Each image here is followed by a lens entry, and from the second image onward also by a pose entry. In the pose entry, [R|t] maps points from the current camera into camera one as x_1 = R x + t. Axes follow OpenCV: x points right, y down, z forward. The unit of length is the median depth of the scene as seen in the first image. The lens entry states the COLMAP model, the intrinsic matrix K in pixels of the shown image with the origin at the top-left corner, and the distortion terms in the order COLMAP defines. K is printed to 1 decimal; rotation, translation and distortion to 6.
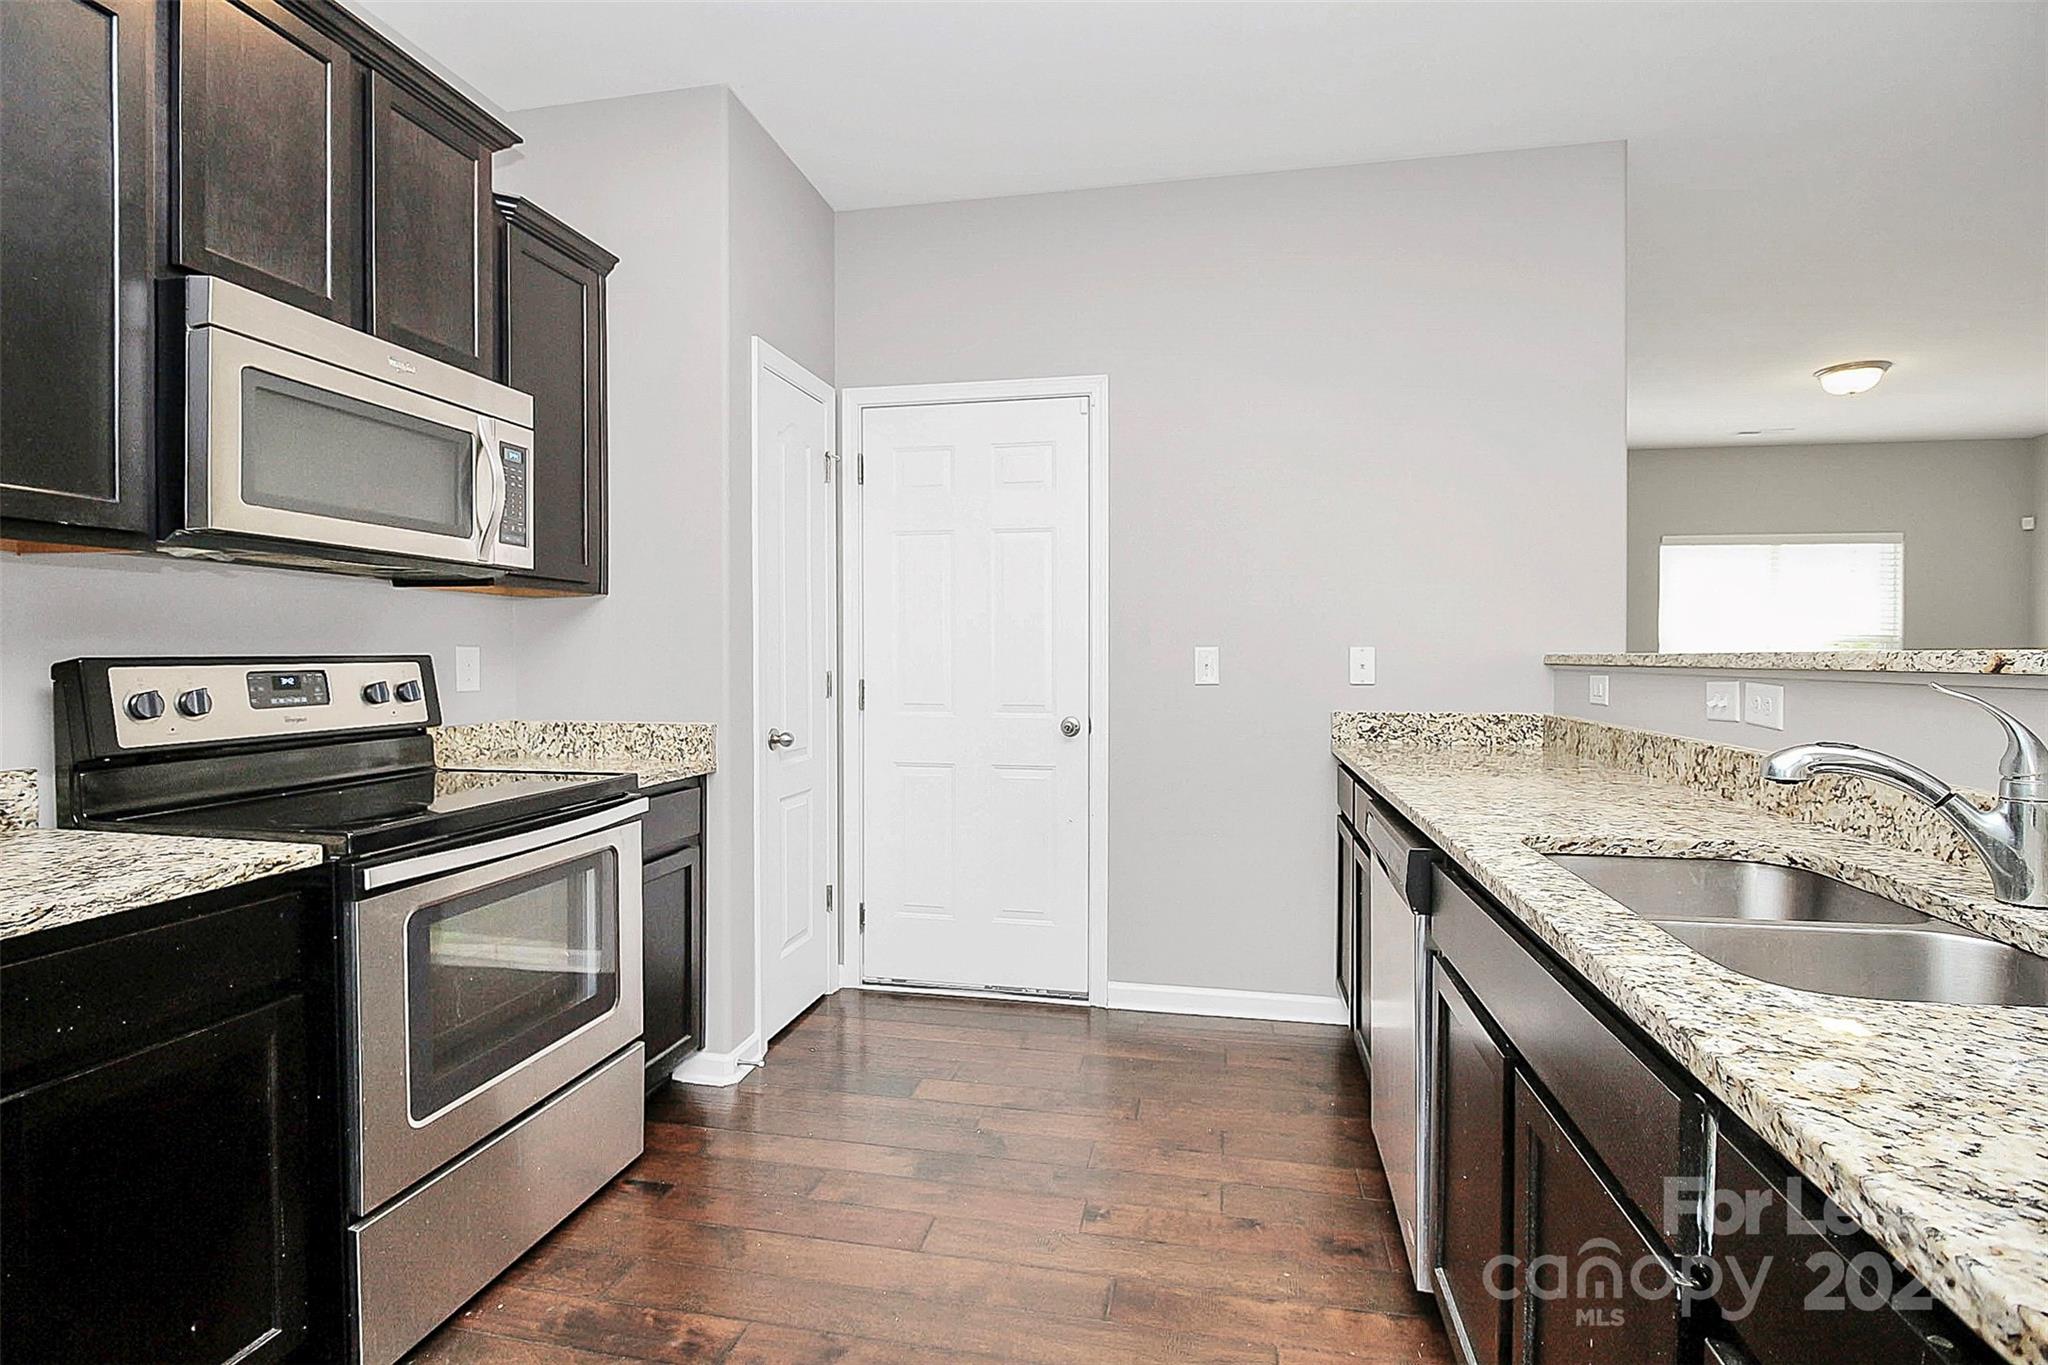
lens RADIAL K [[939.4, 0, 1026.4], [0, 939.4, 669.9], [0, 0, 1]] dist [0.002872, -0.016592]
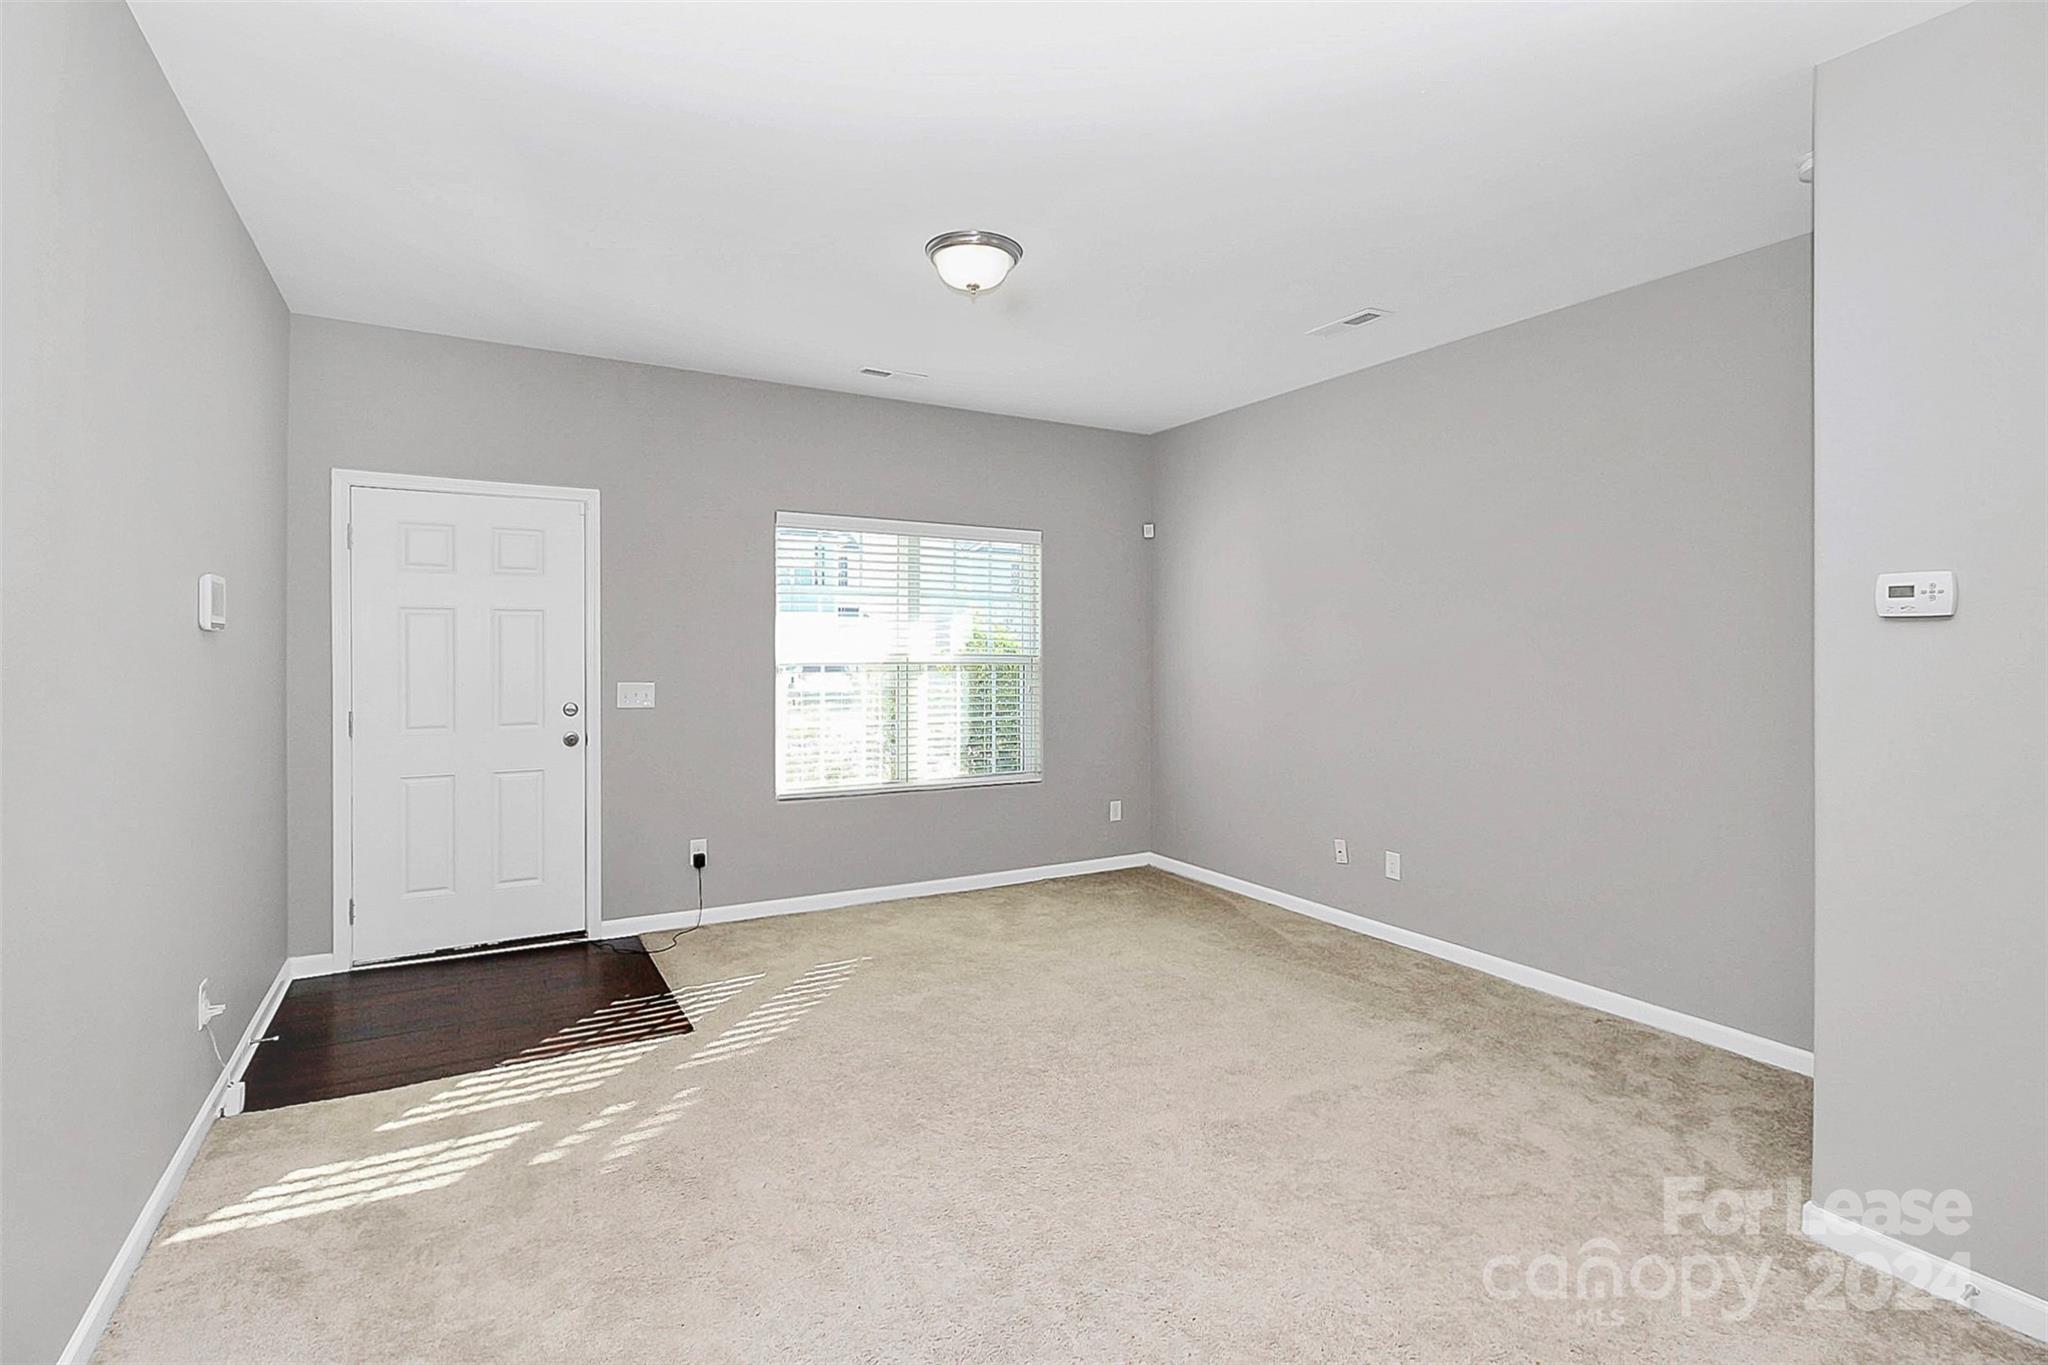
lens RADIAL K [[945.4, 0, 1038.7], [0, 945.4, 665.0], [0, 0, 1]] dist [-0.001152, -0.015239]
pose [[0.735971, -0.009641, 0.676945, 1.091824], [0.014670, 0.999891, -0.001710, -0.081377], [-0.676854, 0.011189, 0.736032, 1.126565]]
